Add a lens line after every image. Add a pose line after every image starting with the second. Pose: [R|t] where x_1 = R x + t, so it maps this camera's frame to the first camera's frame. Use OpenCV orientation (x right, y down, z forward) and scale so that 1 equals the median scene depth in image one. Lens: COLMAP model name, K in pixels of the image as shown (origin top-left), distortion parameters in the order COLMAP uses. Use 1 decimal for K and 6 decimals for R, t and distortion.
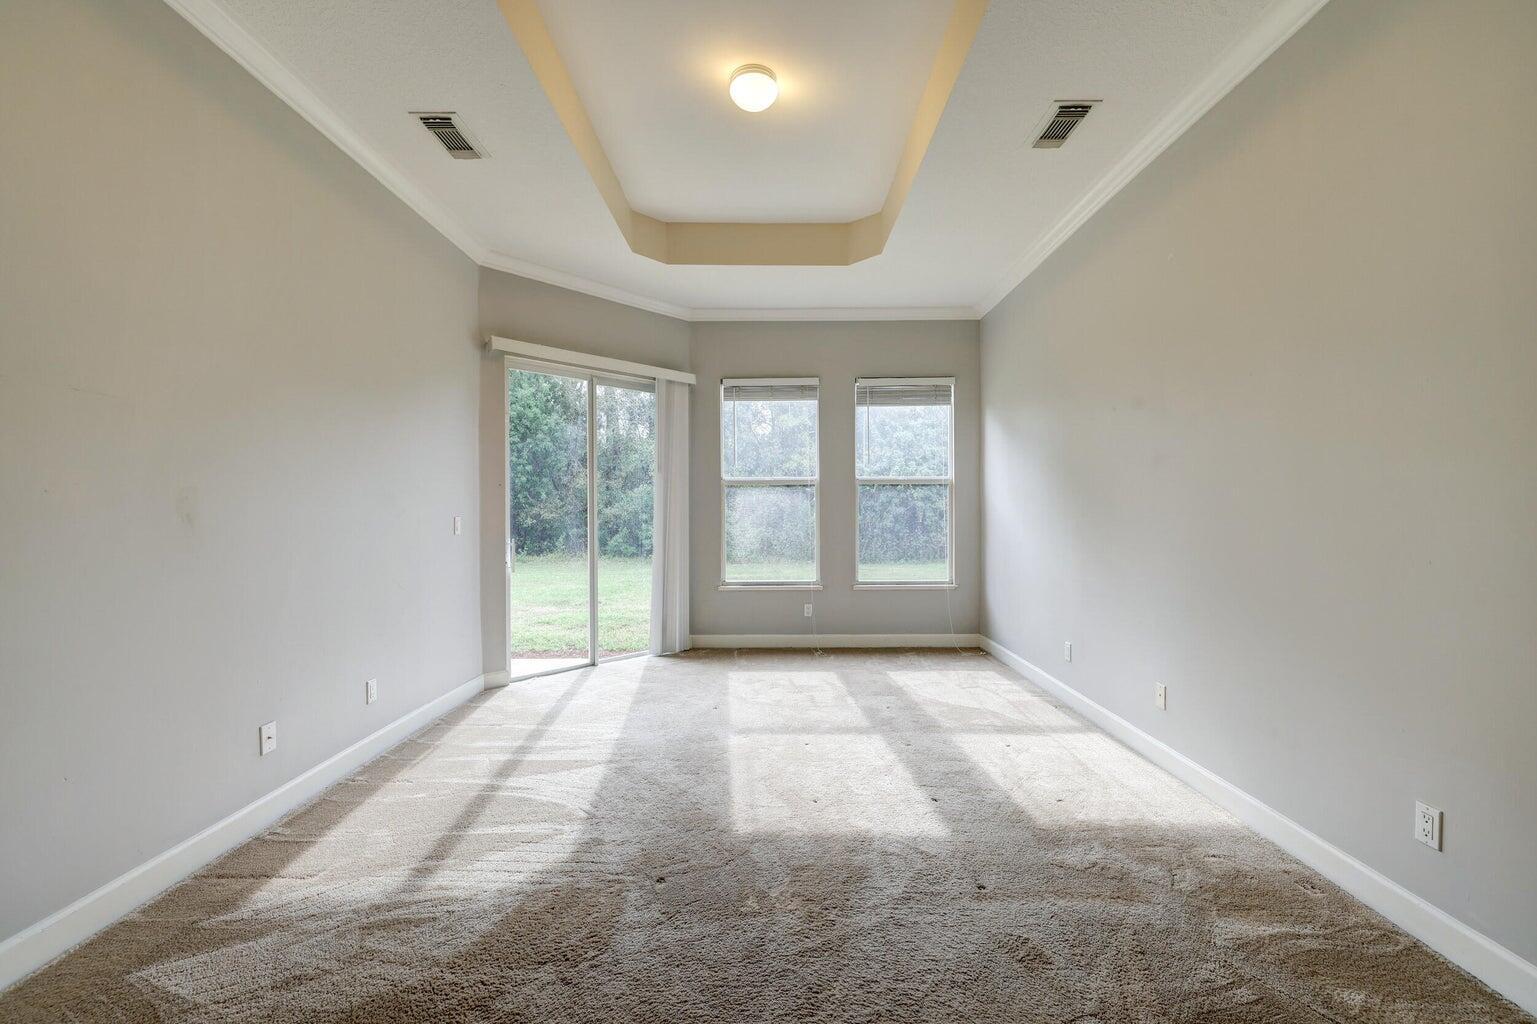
lens RADIAL K [[636.9, 0, 768.4], [0, 636.9, 509.1], [0, 0, 1]] dist [0.008824, -0.000123]
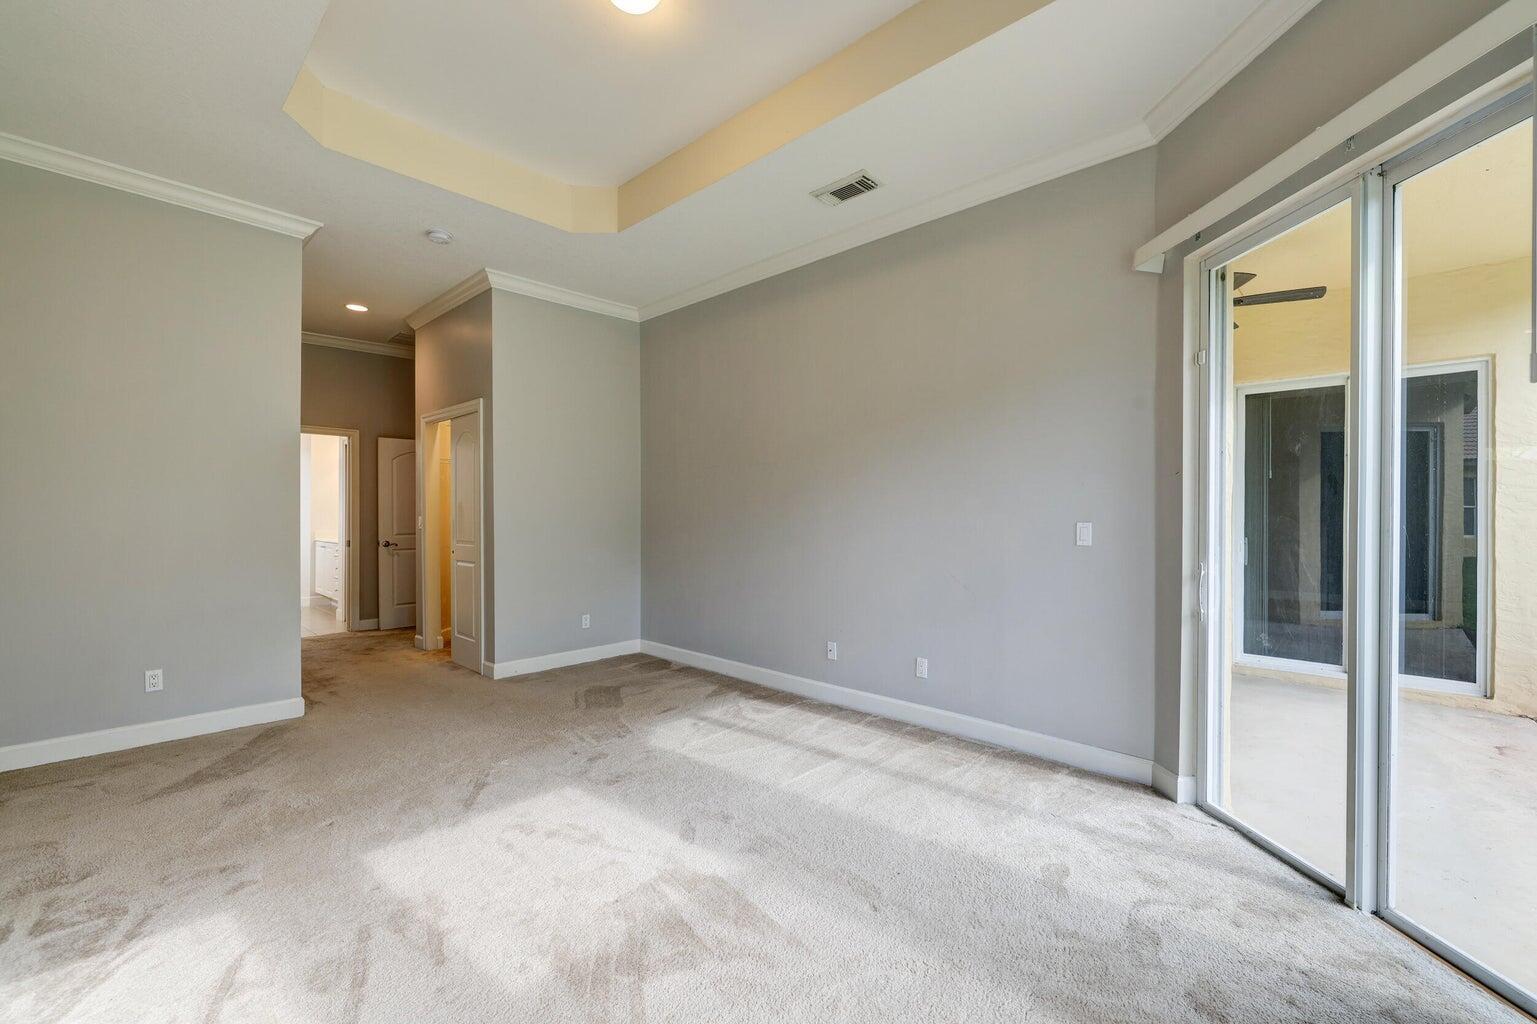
lens RADIAL K [[636.9, 0, 763.5], [0, 636.9, 513.7], [0, 0, 1]] dist [0.008824, -0.000123]
pose [[-0.675432, 0.002374, -0.737419, 0.477060], [-0.002348, 0.999983, 0.005370, -0.001105], [0.737419, 0.005359, -0.675415, 1.747070]]
